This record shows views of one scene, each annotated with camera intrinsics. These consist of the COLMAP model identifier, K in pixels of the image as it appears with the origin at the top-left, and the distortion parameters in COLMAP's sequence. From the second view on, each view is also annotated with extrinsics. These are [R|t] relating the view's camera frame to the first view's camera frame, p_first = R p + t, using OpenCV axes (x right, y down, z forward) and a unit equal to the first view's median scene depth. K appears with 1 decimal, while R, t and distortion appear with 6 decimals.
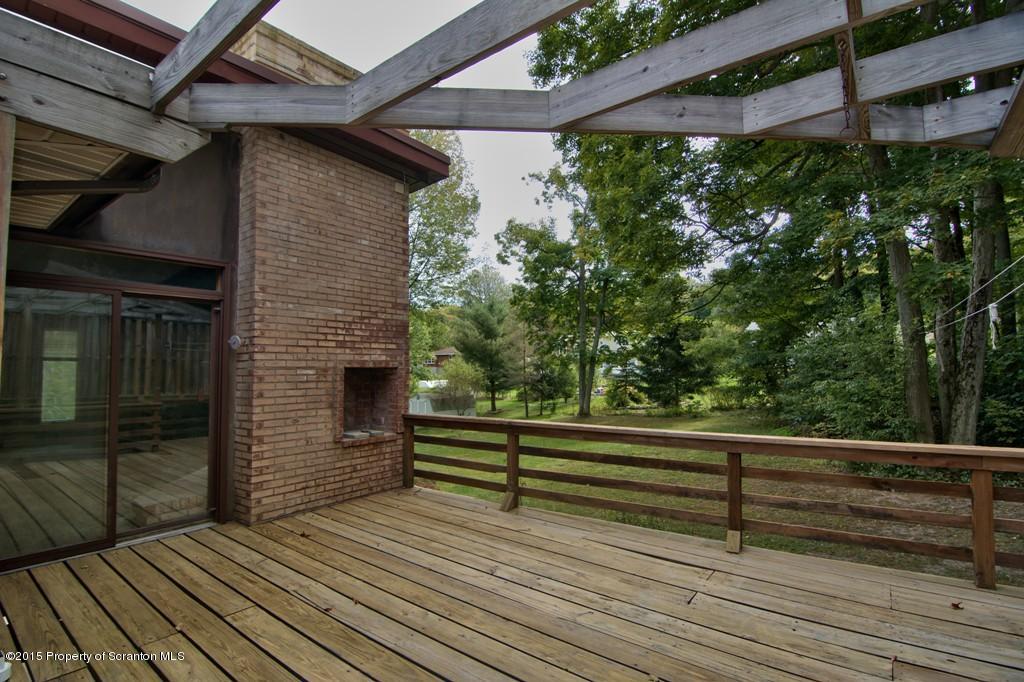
lens RADIAL K [[490.4, 0, 511.4], [0, 490.4, 337.8], [0, 0, 1]] dist [-0.007512, -0.008400]
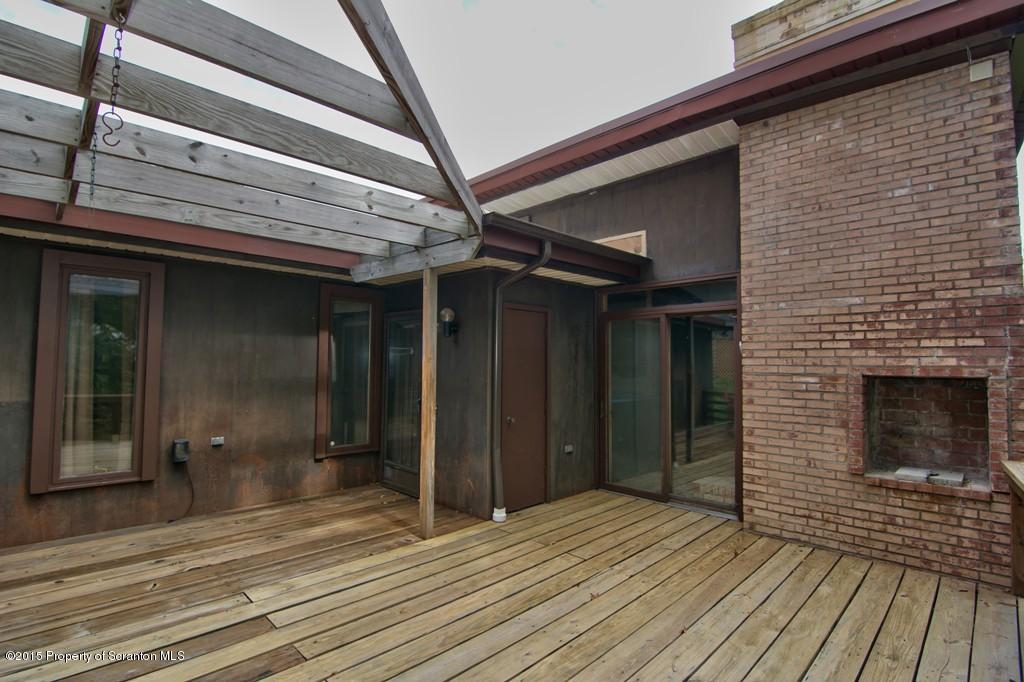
lens RADIAL K [[490.4, 0, 508.6], [0, 490.4, 337.6], [0, 0, 1]] dist [-0.007512, -0.008400]
pose [[-0.127063, -0.047382, -0.990762, 0.483327], [0.052764, 0.997121, -0.054453, 0.016545], [0.990490, -0.059196, -0.124197, 0.599676]]
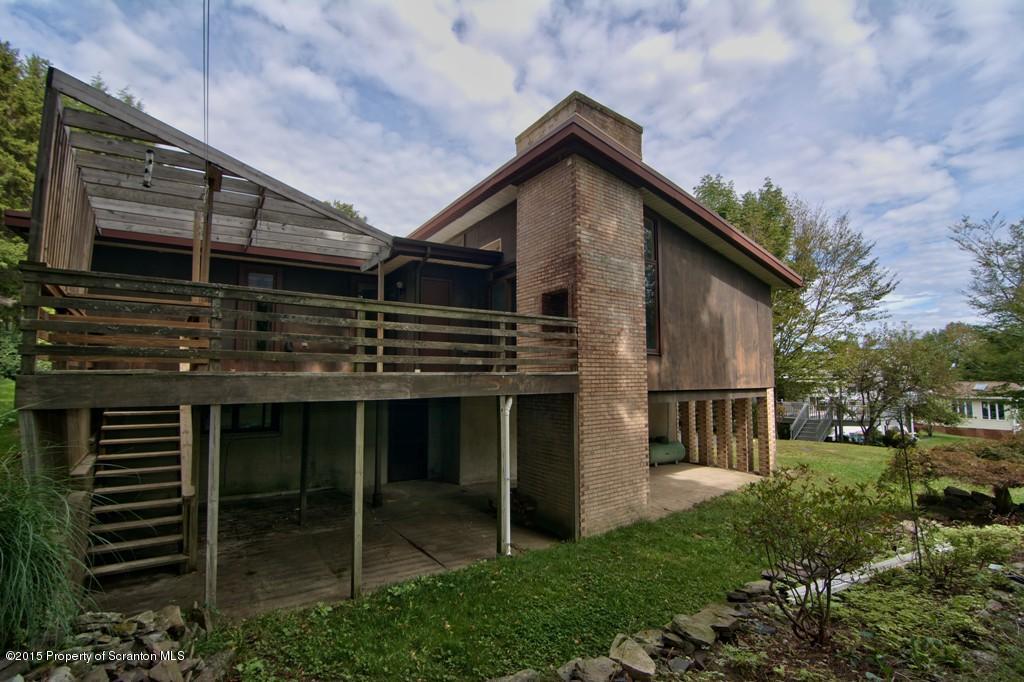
lens RADIAL K [[490.4, 0, 510.1], [0, 490.4, 341.0], [0, 0, 1]] dist [-0.007512, -0.008400]
pose [[-0.348750, -0.062720, -0.935115, 1.360848], [0.064225, 0.993813, -0.090609, 0.393043], [0.935012, -0.091658, -0.342565, 1.552025]]
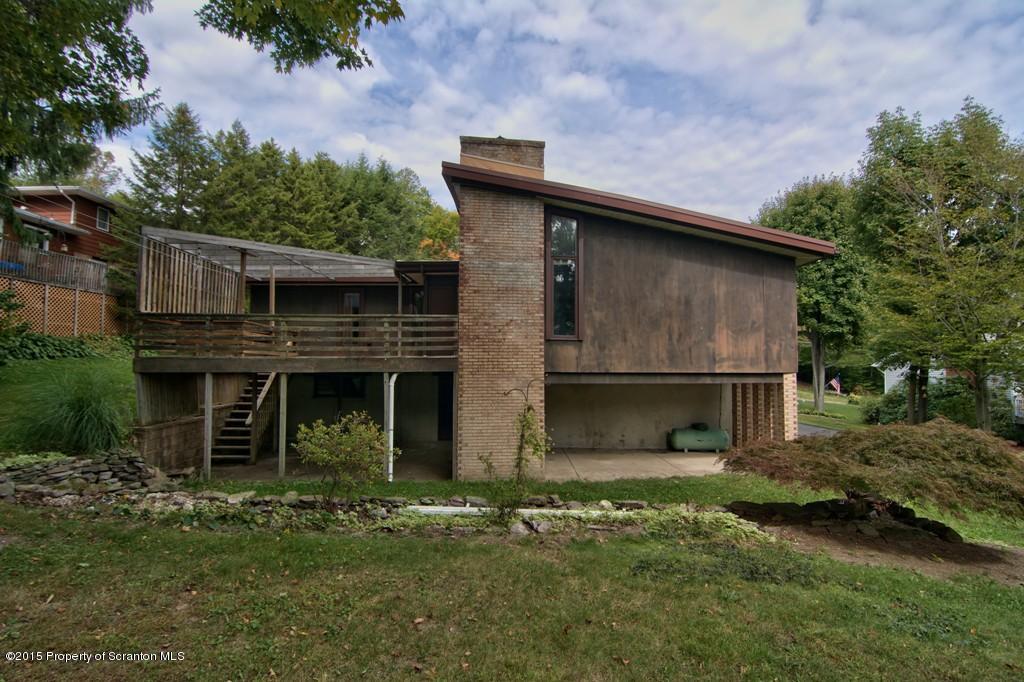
lens RADIAL K [[490.4, 0, 505.0], [0, 490.4, 340.9], [0, 0, 1]] dist [-0.007512, -0.008400]
pose [[-0.791673, -0.025102, -0.610429, 0.891984], [0.043226, 0.994350, -0.096950, 0.513436], [0.609413, -0.103140, -0.786115, 3.001540]]
